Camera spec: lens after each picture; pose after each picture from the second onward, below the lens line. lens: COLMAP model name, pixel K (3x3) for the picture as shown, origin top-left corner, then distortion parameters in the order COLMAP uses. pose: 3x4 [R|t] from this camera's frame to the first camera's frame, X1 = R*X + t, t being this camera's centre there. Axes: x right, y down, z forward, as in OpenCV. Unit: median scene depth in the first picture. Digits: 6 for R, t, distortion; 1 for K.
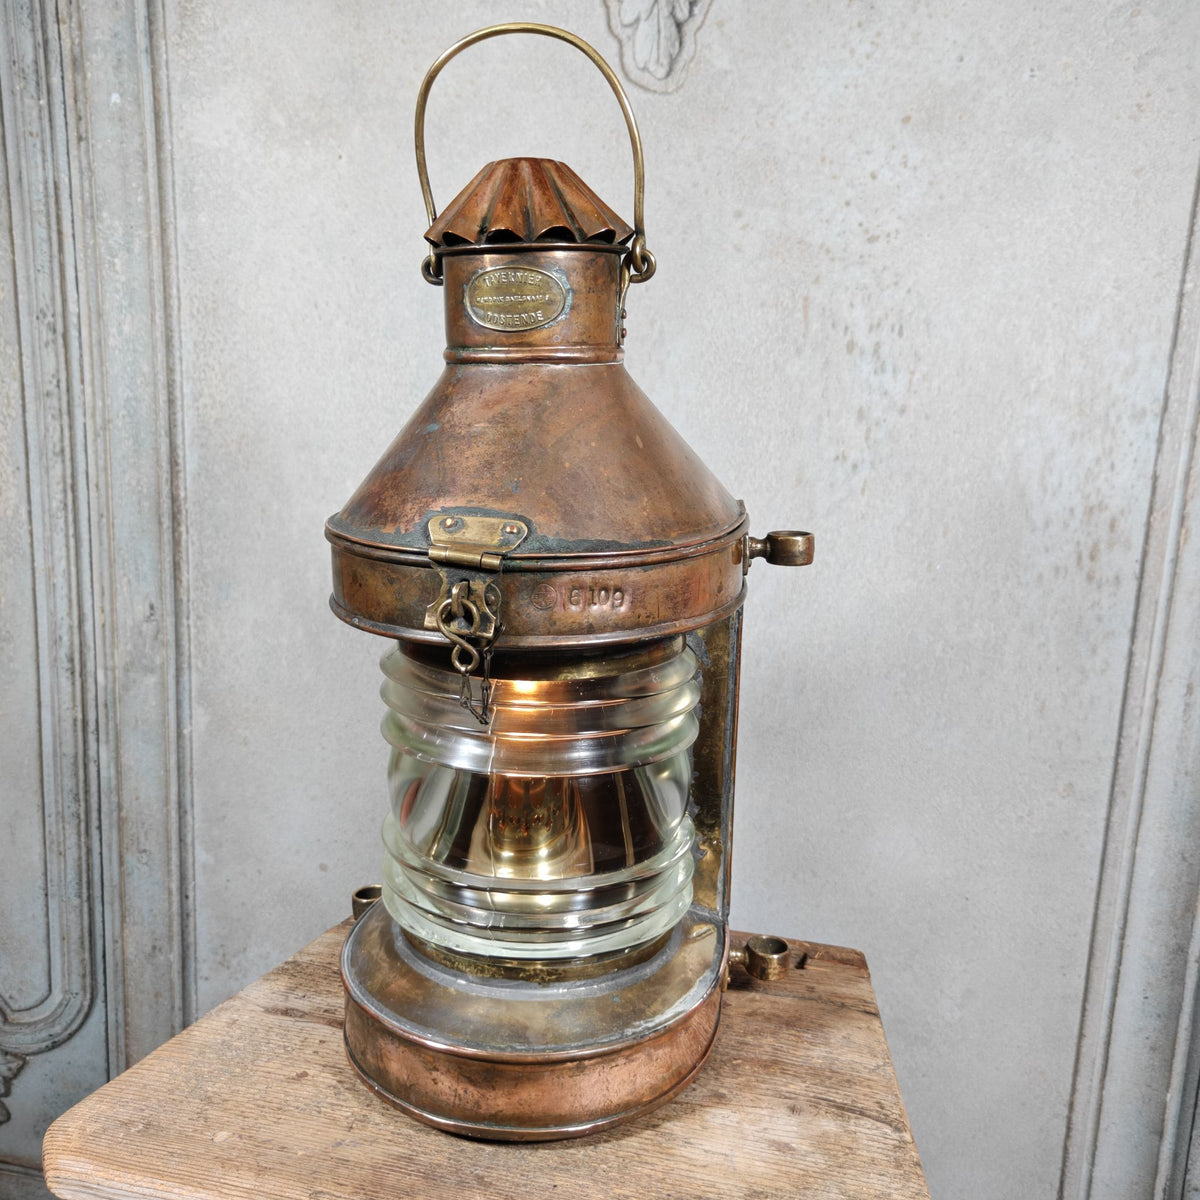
lens RADIAL K [[1157.4, 0, 592.9], [0, 1157.4, 600.0], [0, 0, 1]] dist [-0.010143, 0.006793]
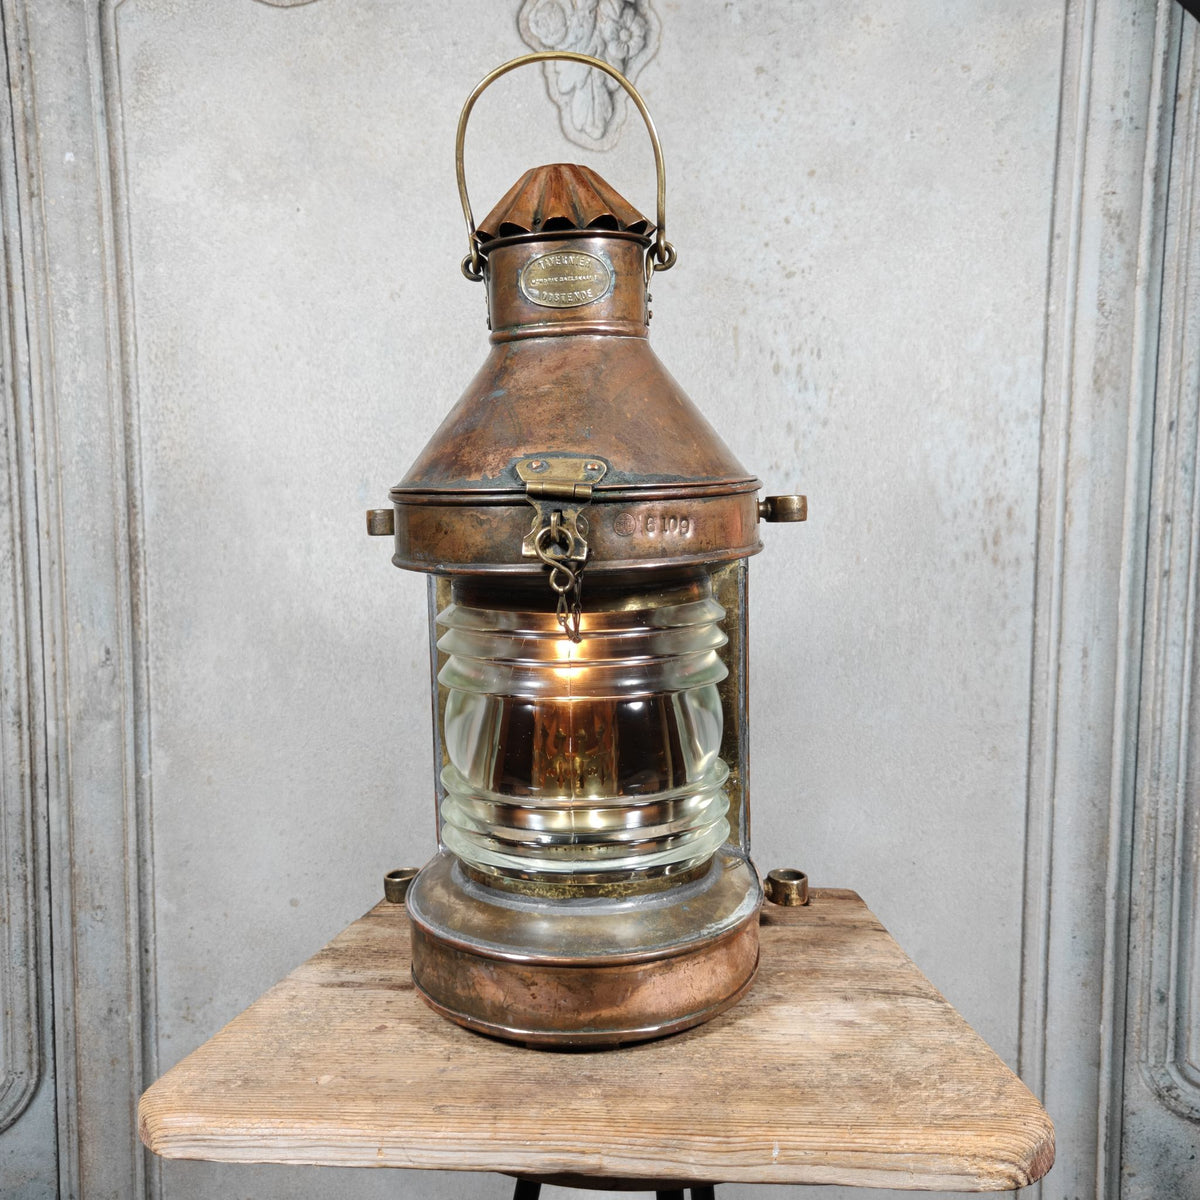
lens RADIAL K [[1156.5, 0, 600.0], [0, 1156.5, 600.0], [0, 0, 1]] dist [-0.002642, -0.007461]
pose [[0.984798, -0.054110, 0.165063, -0.157666], [0.070416, 0.993023, -0.094591, 0.108092], [-0.158793, 0.104776, 0.981737, -0.063114]]
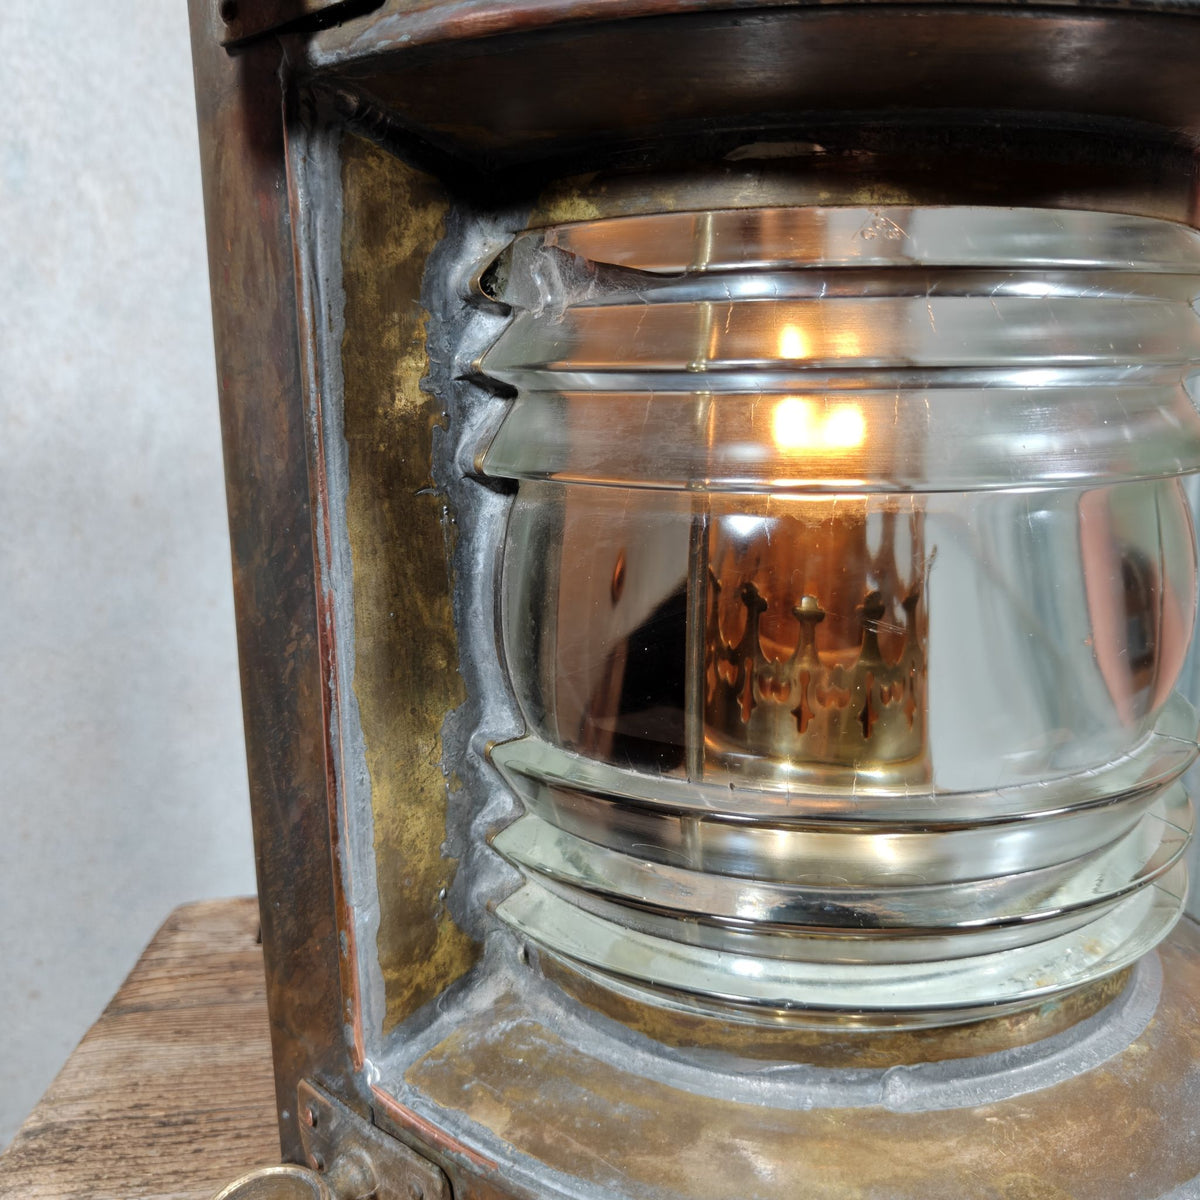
lens RADIAL K [[1157.4, 0, 592.9], [0, 1157.4, 600.0], [0, 0, 1]] dist [-0.010143, 0.006793]
pose [[0.896534, -0.115596, 0.427627, -0.210766], [0.112743, 0.993106, 0.032086, 0.112581], [-0.428388, 0.019445, 0.903386, 0.452425]]
